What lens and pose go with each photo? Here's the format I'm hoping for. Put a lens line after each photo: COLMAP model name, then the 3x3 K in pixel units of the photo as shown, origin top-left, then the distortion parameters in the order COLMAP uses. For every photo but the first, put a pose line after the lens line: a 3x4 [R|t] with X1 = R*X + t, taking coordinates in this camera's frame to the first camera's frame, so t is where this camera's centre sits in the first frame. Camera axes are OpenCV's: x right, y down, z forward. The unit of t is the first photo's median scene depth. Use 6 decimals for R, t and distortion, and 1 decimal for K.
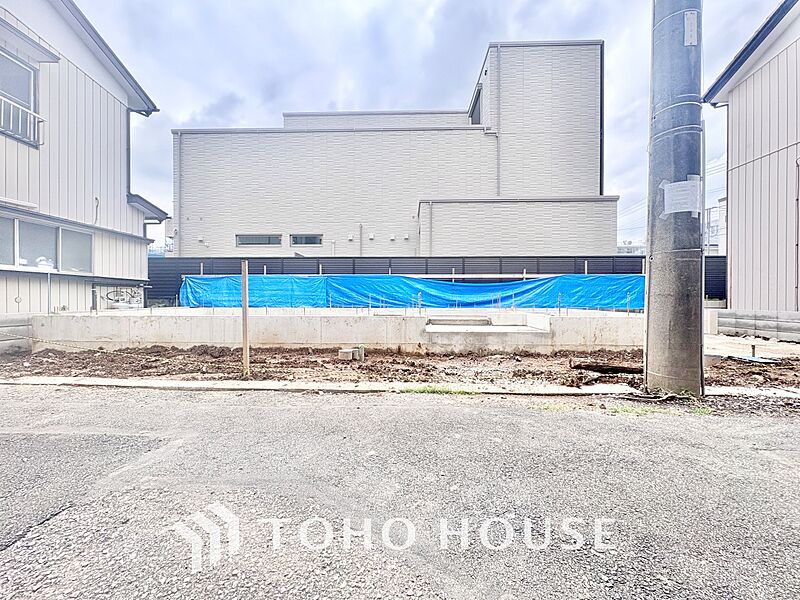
lens RADIAL K [[318.6, 0, 399.7], [0, 318.6, 299.8], [0, 0, 1]] dist [-0.000250, 0.000149]
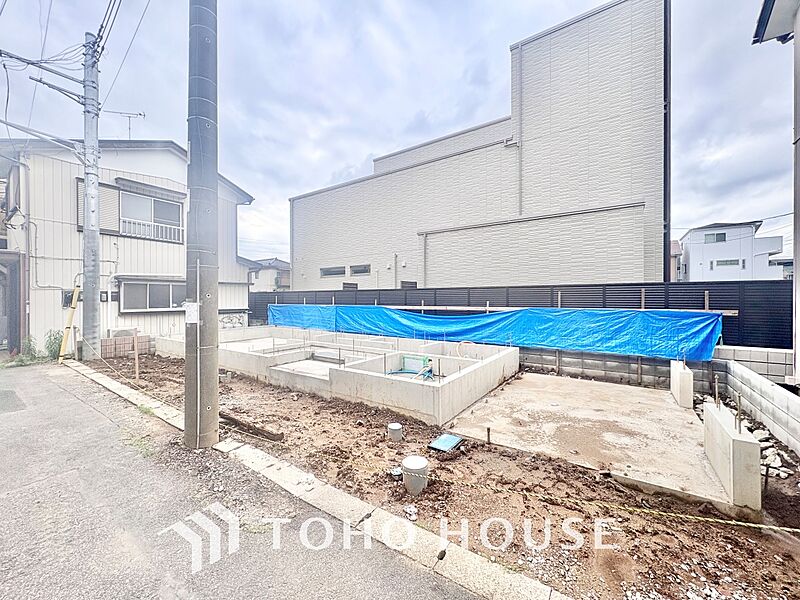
lens RADIAL K [[318.6, 0, 399.6], [0, 318.6, 299.9], [0, 0, 1]] dist [-0.000250, 0.000149]
pose [[0.841955, -0.001662, -0.539545, 0.677177], [0.002257, 0.999997, 0.000443, -0.101105], [0.539543, -0.001591, 0.841956, 0.071081]]
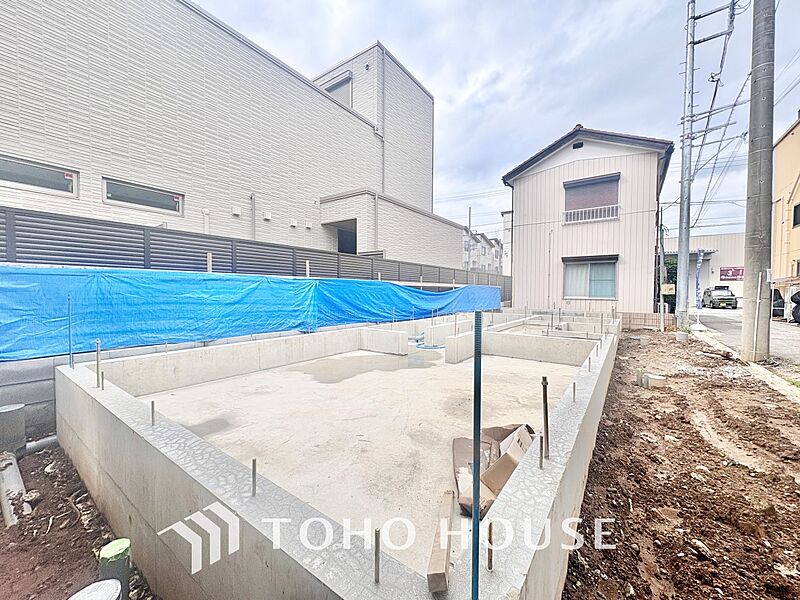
lens RADIAL K [[318.6, 0, 400.6], [0, 318.6, 299.9], [0, 0, 1]] dist [-0.000250, 0.000149]
pose [[0.553710, -0.020954, 0.832446, -0.677913], [-0.003013, 0.999626, 0.027167, -0.052719], [-0.832704, -0.017551, 0.553440, 0.518451]]
